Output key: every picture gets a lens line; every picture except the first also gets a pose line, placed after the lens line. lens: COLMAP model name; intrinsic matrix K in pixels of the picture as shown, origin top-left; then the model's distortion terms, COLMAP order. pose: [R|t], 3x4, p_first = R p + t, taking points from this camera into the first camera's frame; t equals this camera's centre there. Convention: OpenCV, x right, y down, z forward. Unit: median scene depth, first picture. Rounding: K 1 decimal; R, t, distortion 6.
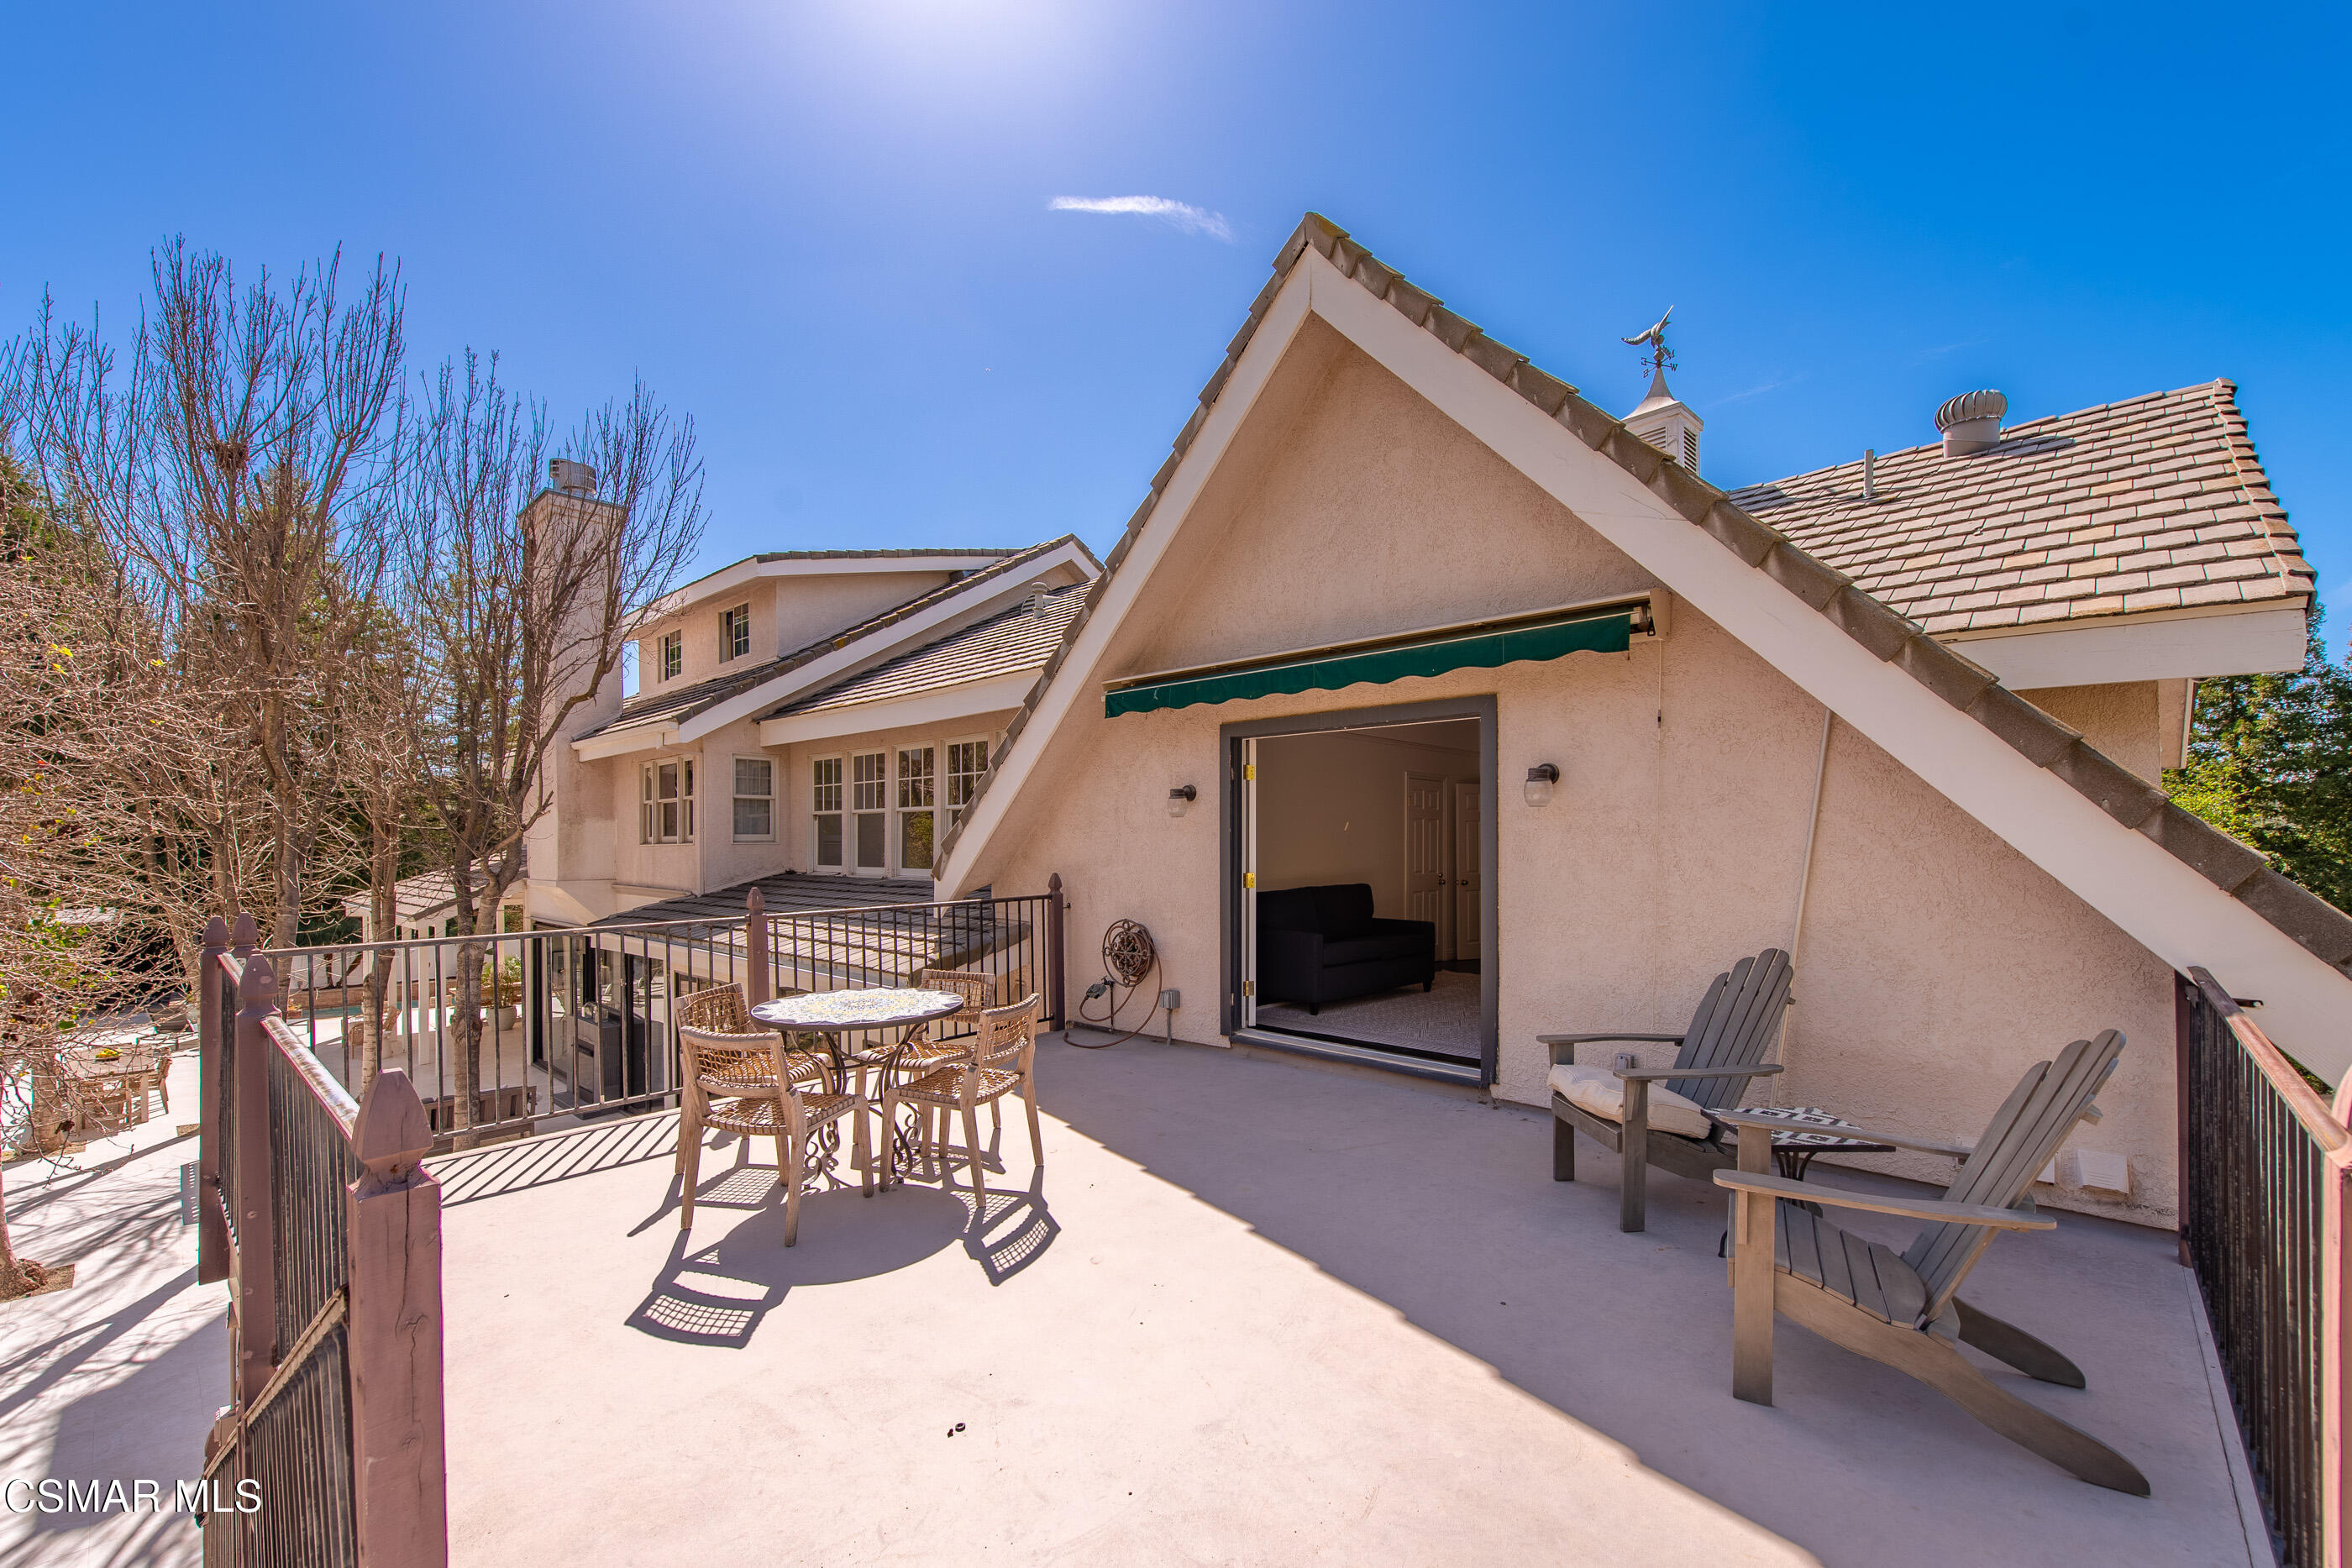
lens RADIAL K [[960.2, 0, 1192.0], [0, 960.2, 857.2], [0, 0, 1]] dist [0.005668, -0.001157]
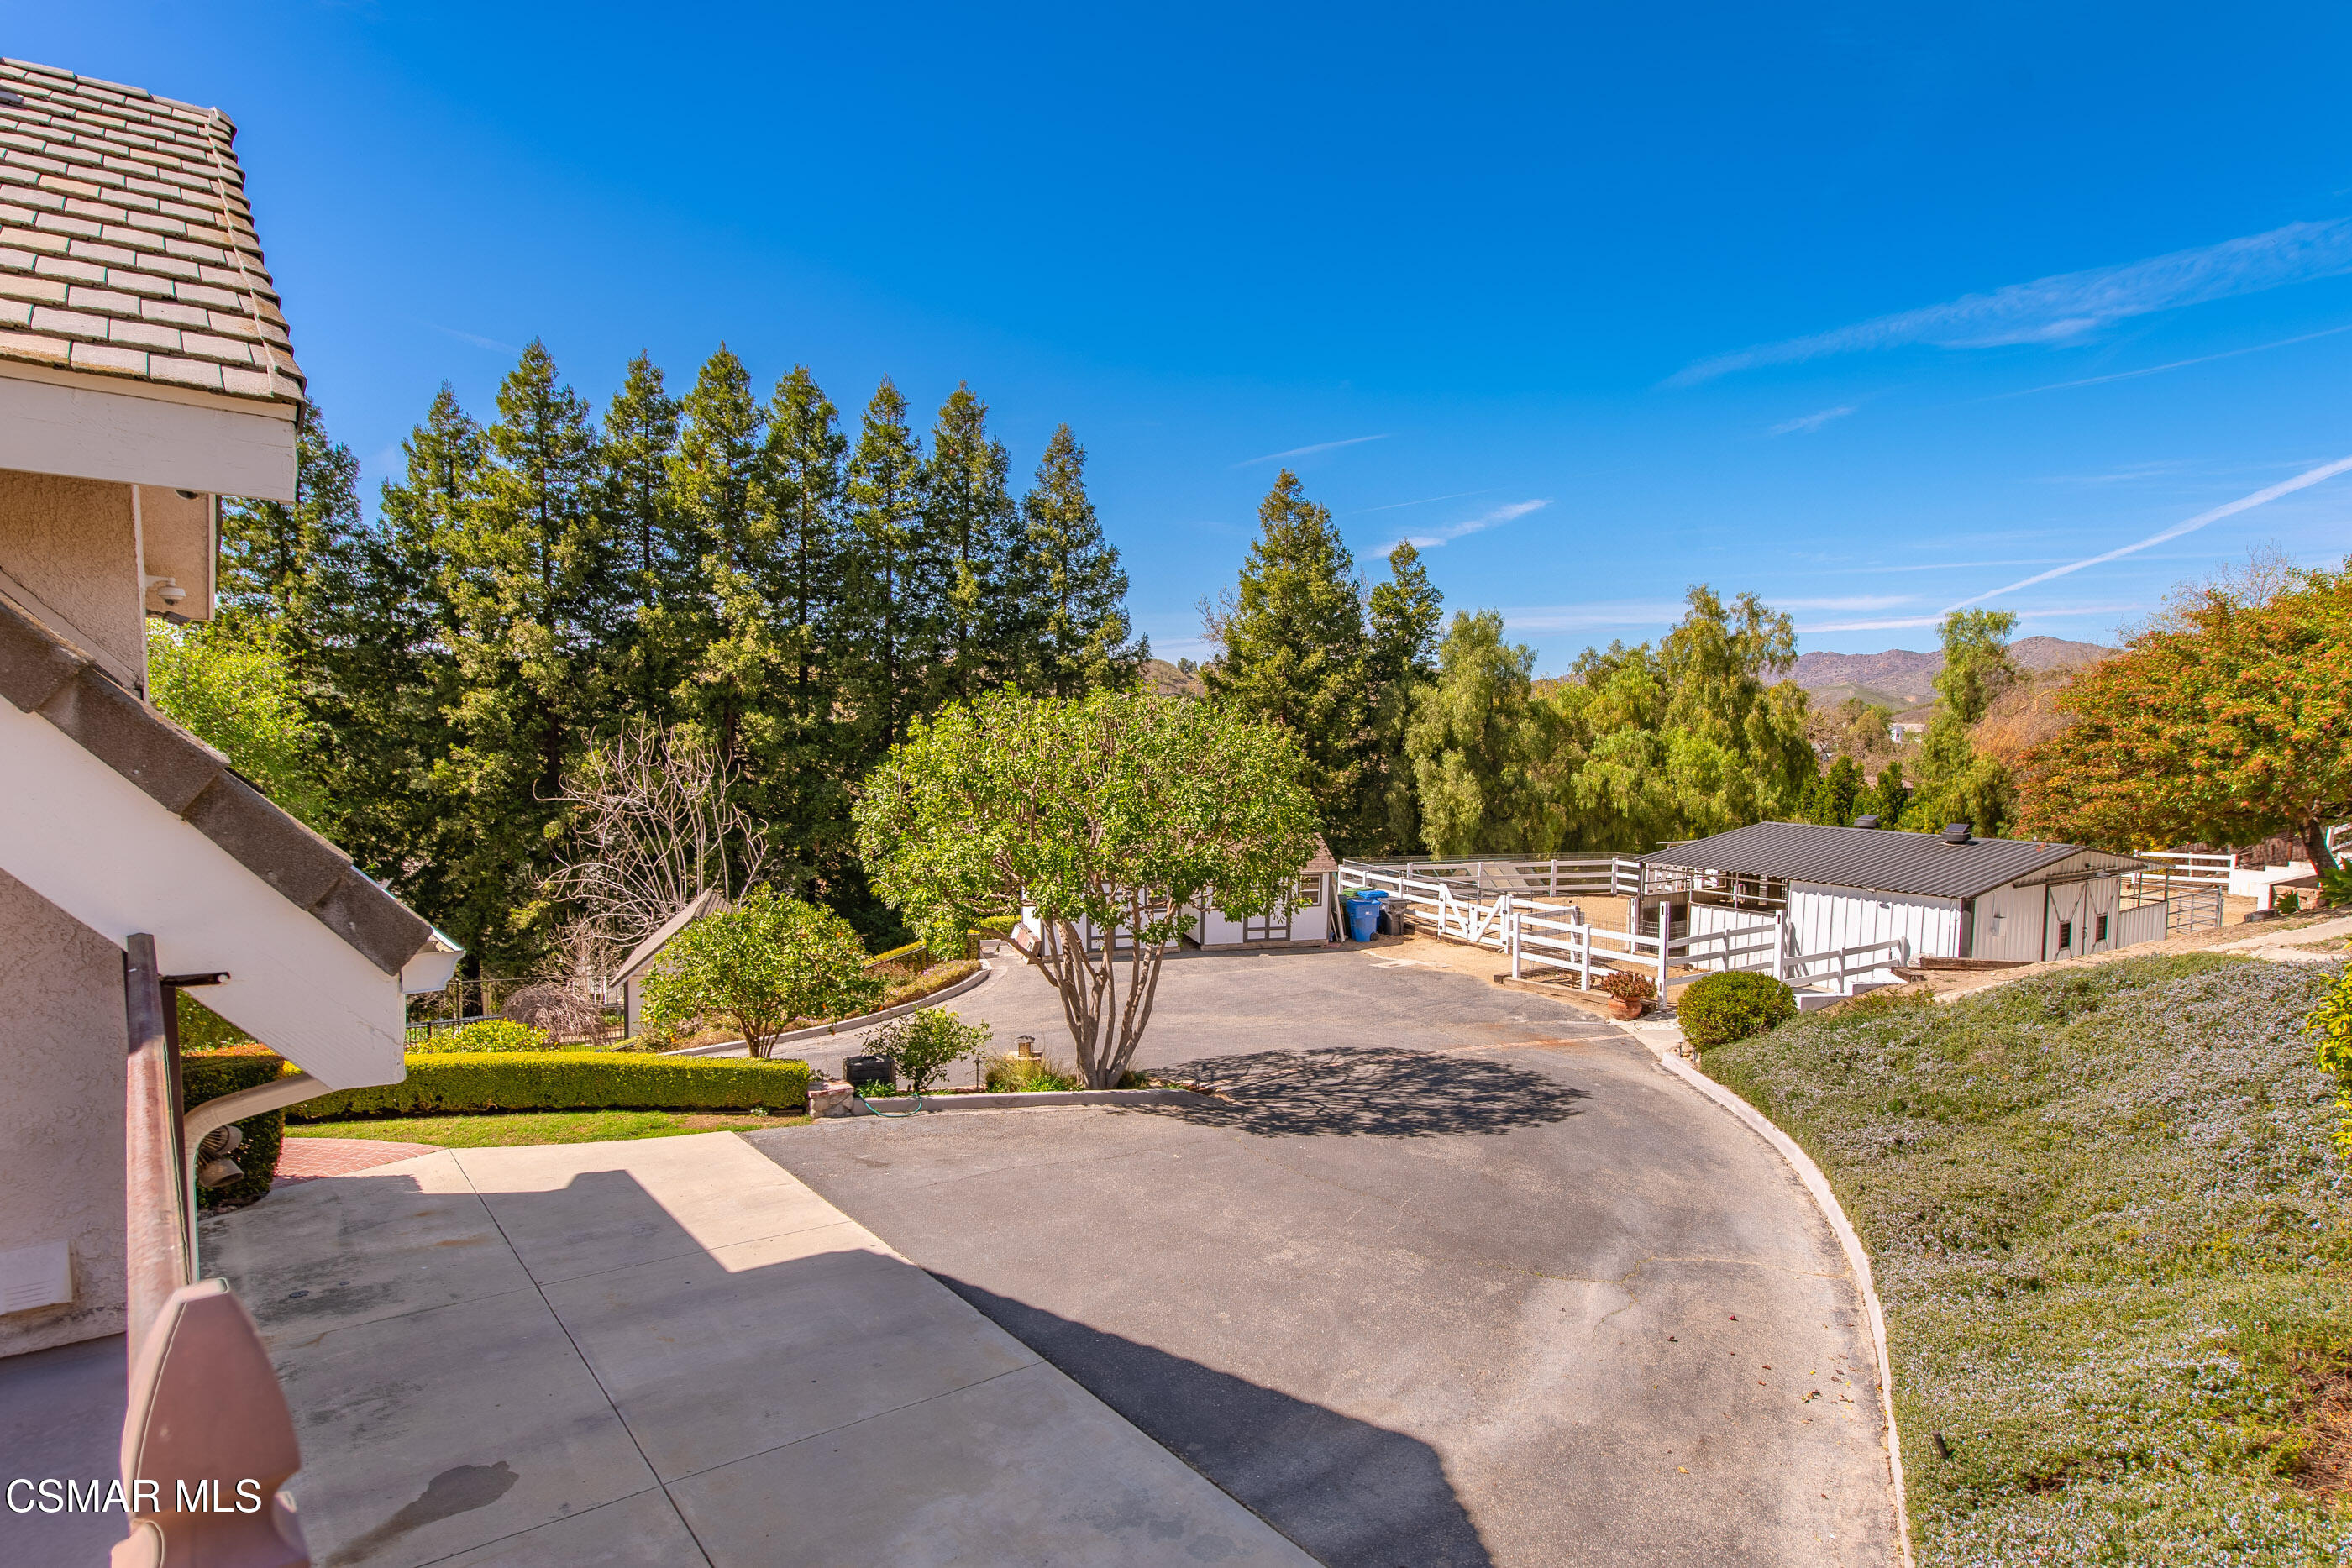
lens RADIAL K [[1271.3, 0, 1172.5], [0, 1271.3, 792.8], [0, 0, 1]] dist [0.008518, -0.002805]
pose [[0.147034, -0.049950, 0.987869, 0.148532], [-0.003301, 0.998694, 0.050989, -0.010727], [-0.989126, -0.010758, 0.146677, 0.098138]]
